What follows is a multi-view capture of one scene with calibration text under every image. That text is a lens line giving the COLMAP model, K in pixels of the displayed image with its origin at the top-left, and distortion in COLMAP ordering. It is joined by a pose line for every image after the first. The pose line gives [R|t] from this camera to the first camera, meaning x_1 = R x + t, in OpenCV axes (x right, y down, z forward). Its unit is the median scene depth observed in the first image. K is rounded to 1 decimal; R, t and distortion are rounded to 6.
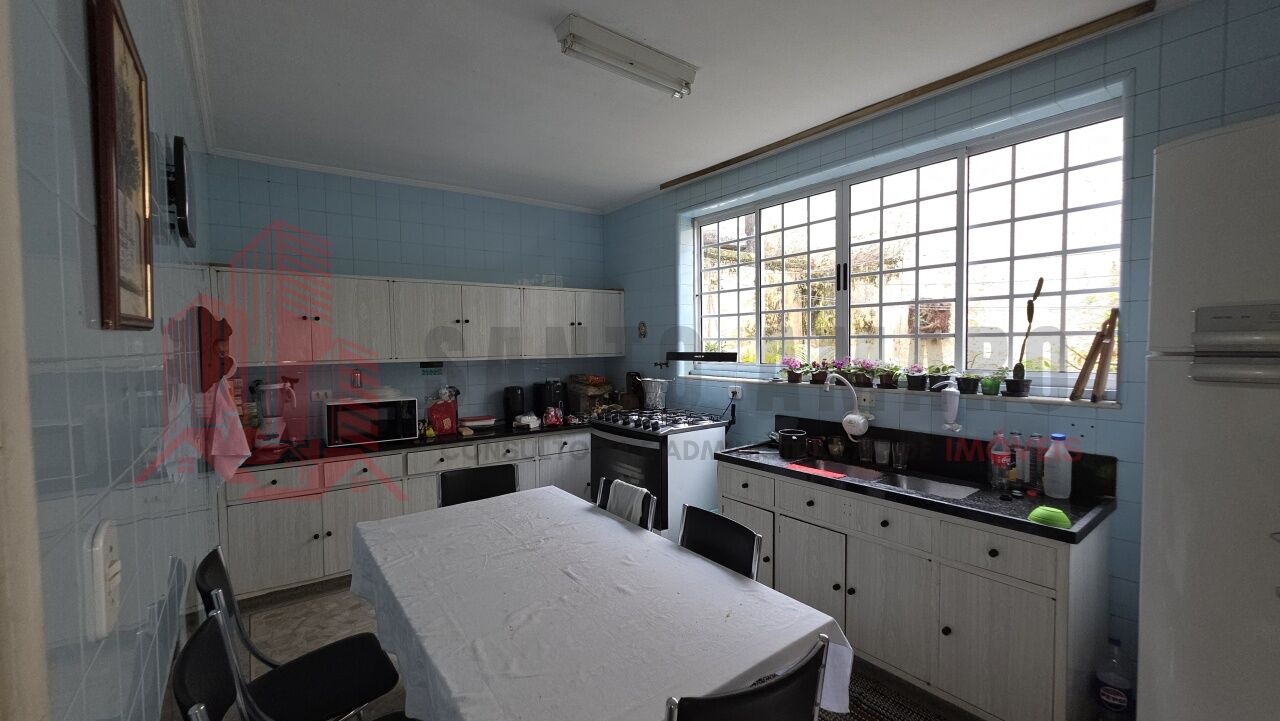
lens RADIAL K [[513.0, 0, 642.1], [0, 513.0, 365.3], [0, 0, 1]] dist [0.003741, -0.000608]
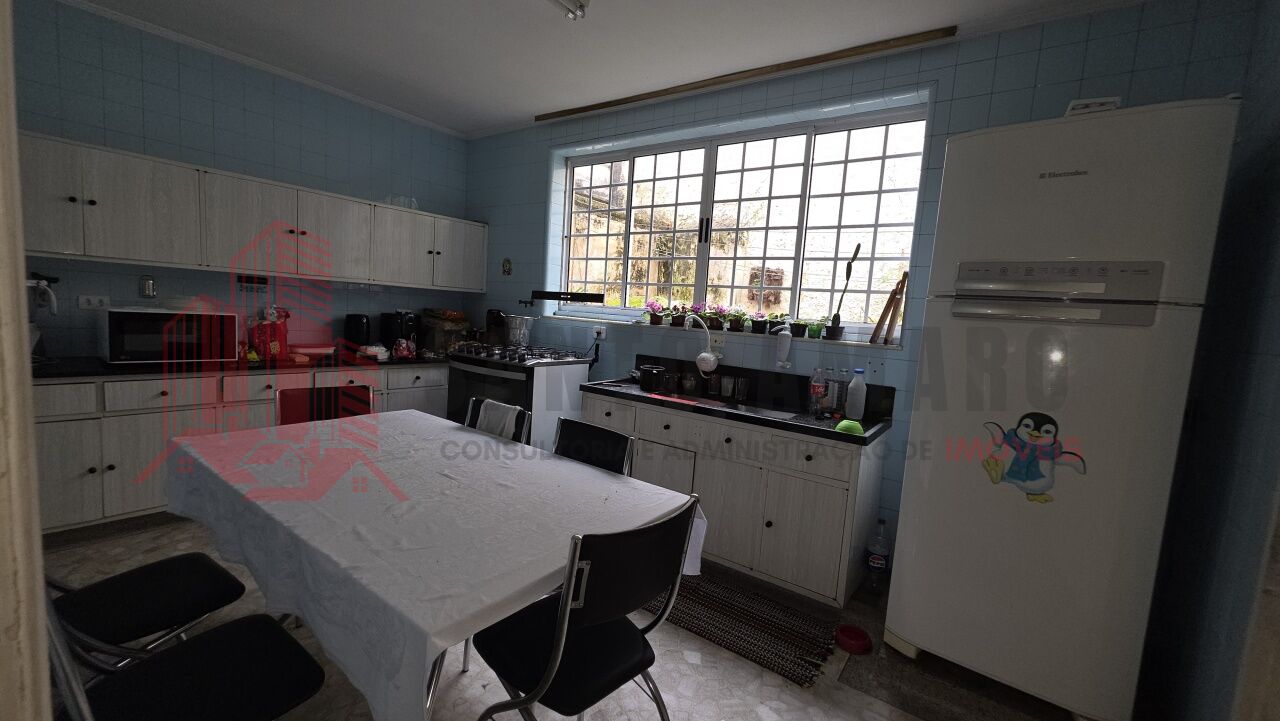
lens RADIAL K [[513.0, 0, 643.5], [0, 513.0, 364.1], [0, 0, 1]] dist [0.003741, -0.000608]
pose [[0.954402, 0.046840, 0.294827, -0.043288], [-0.067802, 0.995815, 0.061277, 0.053828], [-0.290723, -0.078473, 0.953584, -0.028389]]
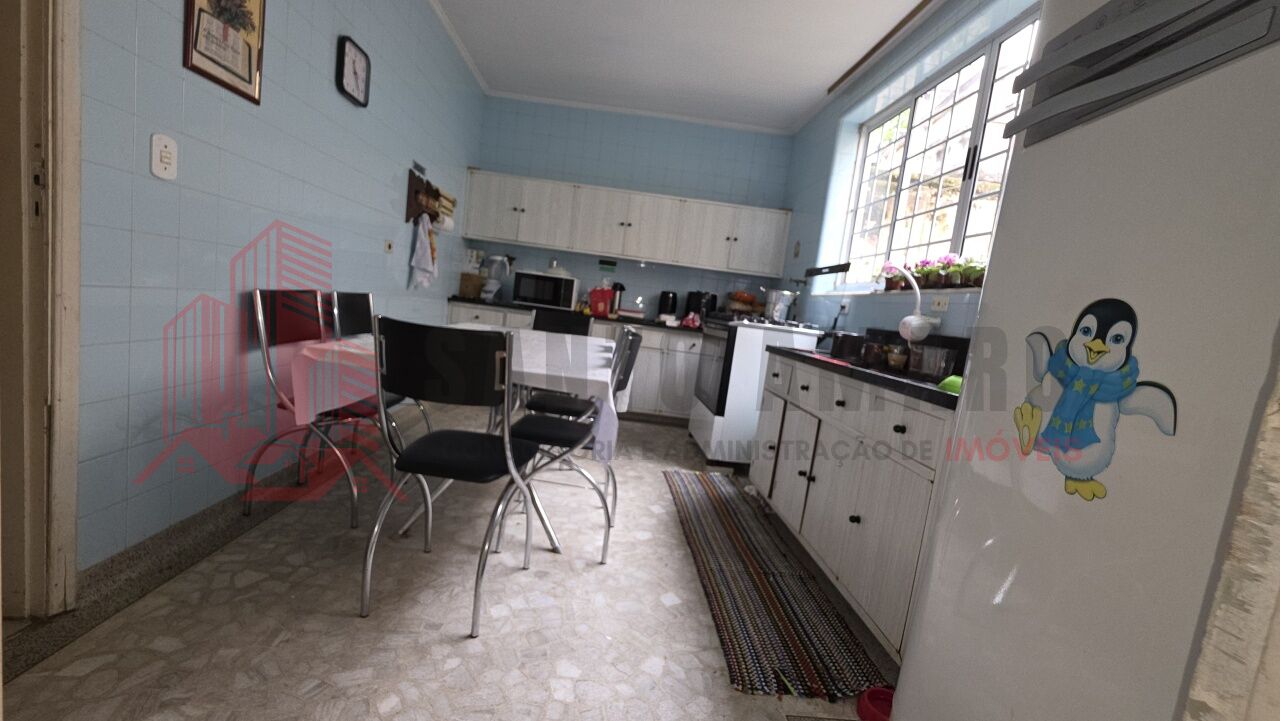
lens RADIAL K [[513.0, 0, 633.0], [0, 513.0, 360.9], [0, 0, 1]] dist [0.003741, -0.000608]
pose [[0.814817, 0.177899, -0.551747, 0.457270], [-0.158165, 0.983863, 0.083649, 0.150937], [0.557725, 0.019108, 0.829806, 0.034316]]
